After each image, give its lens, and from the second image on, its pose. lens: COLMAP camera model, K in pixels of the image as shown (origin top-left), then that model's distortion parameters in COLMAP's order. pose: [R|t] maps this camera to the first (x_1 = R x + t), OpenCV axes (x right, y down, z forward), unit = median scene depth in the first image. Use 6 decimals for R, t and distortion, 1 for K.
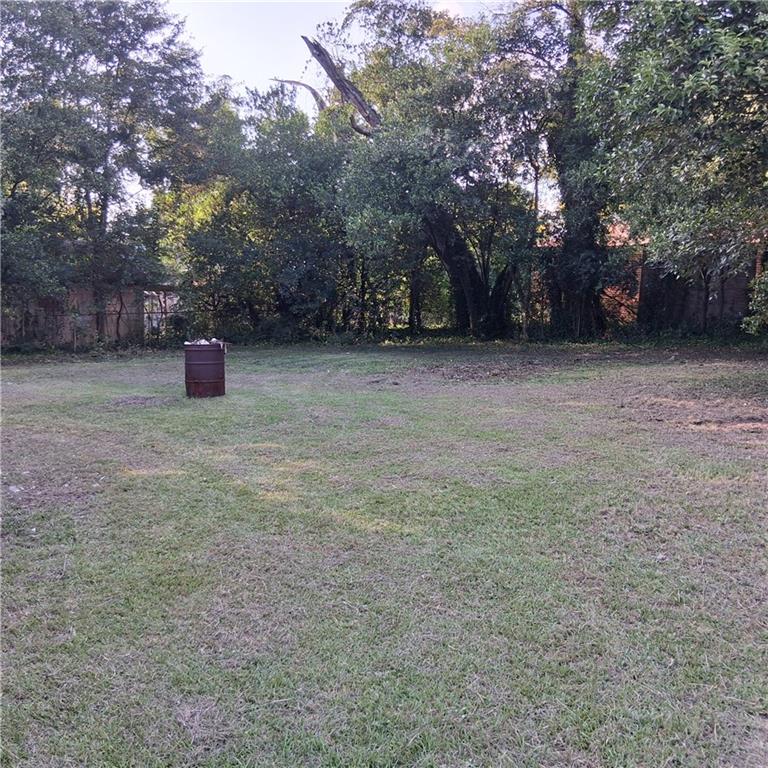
lens RADIAL K [[806.8, 0, 384.0], [0, 806.8, 384.0], [0, 0, 1]] dist [0.011716, 0.010336]
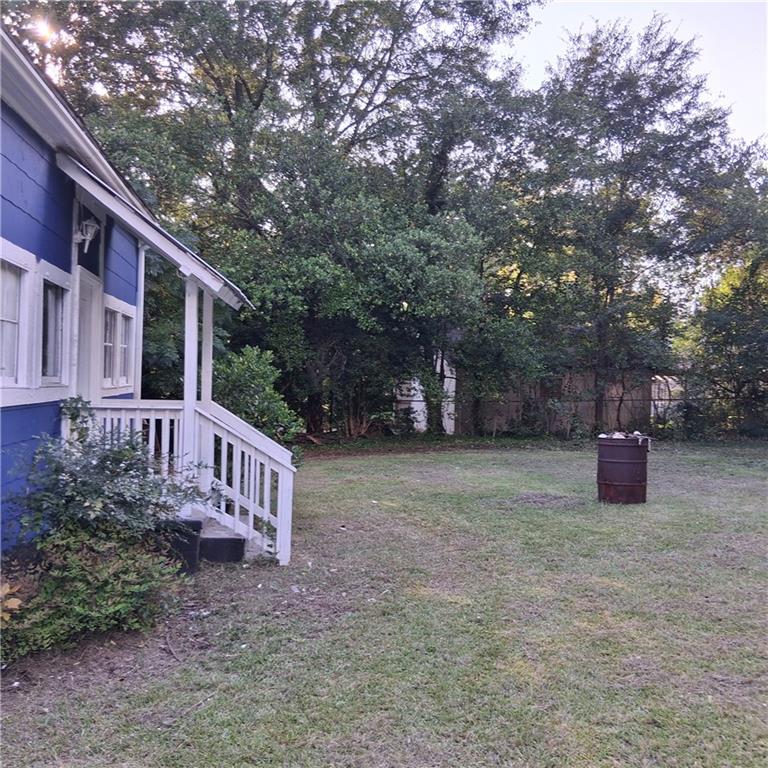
lens RADIAL K [[806.8, 0, 384.0], [0, 806.8, 384.0], [0, 0, 1]] dist [0.011716, 0.010336]
pose [[0.764069, 0.008132, -0.645083, 0.068458], [-0.076162, 0.994065, -0.077679, -0.012176], [0.640623, 0.108483, 0.760154, 0.120498]]
